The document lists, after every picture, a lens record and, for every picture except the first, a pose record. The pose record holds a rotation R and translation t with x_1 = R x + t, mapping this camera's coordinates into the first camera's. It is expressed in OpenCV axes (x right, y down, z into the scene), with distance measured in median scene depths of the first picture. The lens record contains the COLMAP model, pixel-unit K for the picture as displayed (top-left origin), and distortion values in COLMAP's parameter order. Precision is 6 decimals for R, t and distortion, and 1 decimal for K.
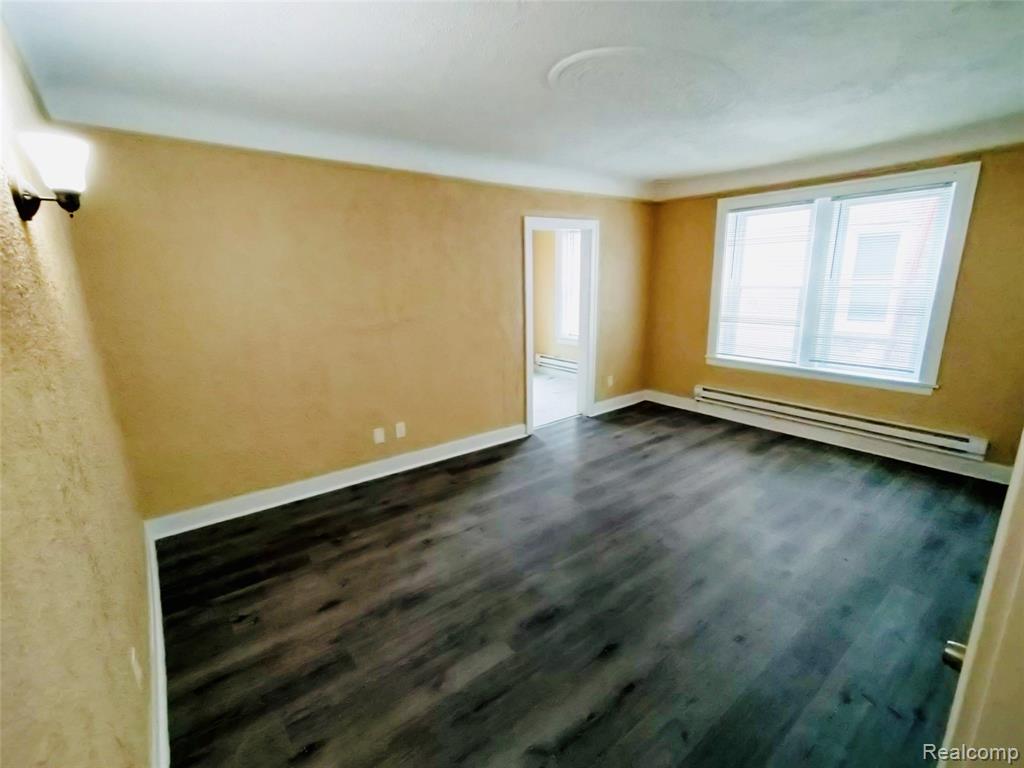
lens RADIAL K [[465.0, 0, 511.7], [0, 465.0, 385.5], [0, 0, 1]] dist [0.005275, -0.000111]
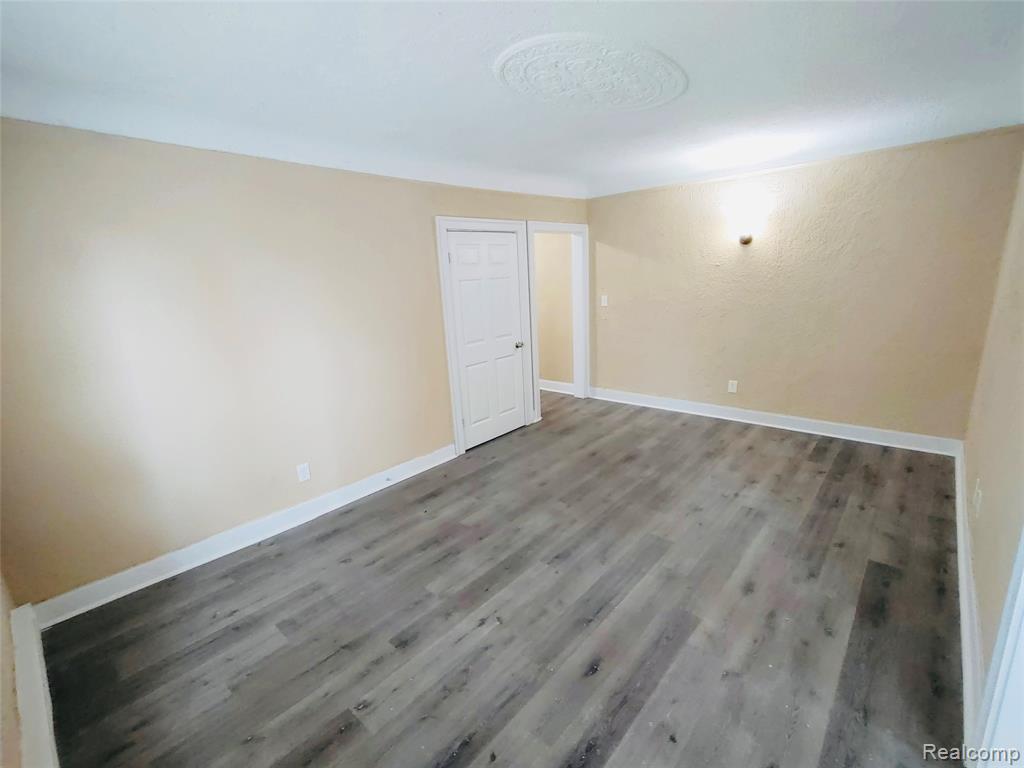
lens RADIAL K [[465.0, 0, 513.9], [0, 465.0, 384.2], [0, 0, 1]] dist [0.005275, -0.000111]
pose [[-0.981821, 0.103400, -0.159175, 0.566888], [0.018734, 0.887290, 0.460831, -0.434042], [0.188884, 0.449471, -0.873097, 1.739855]]
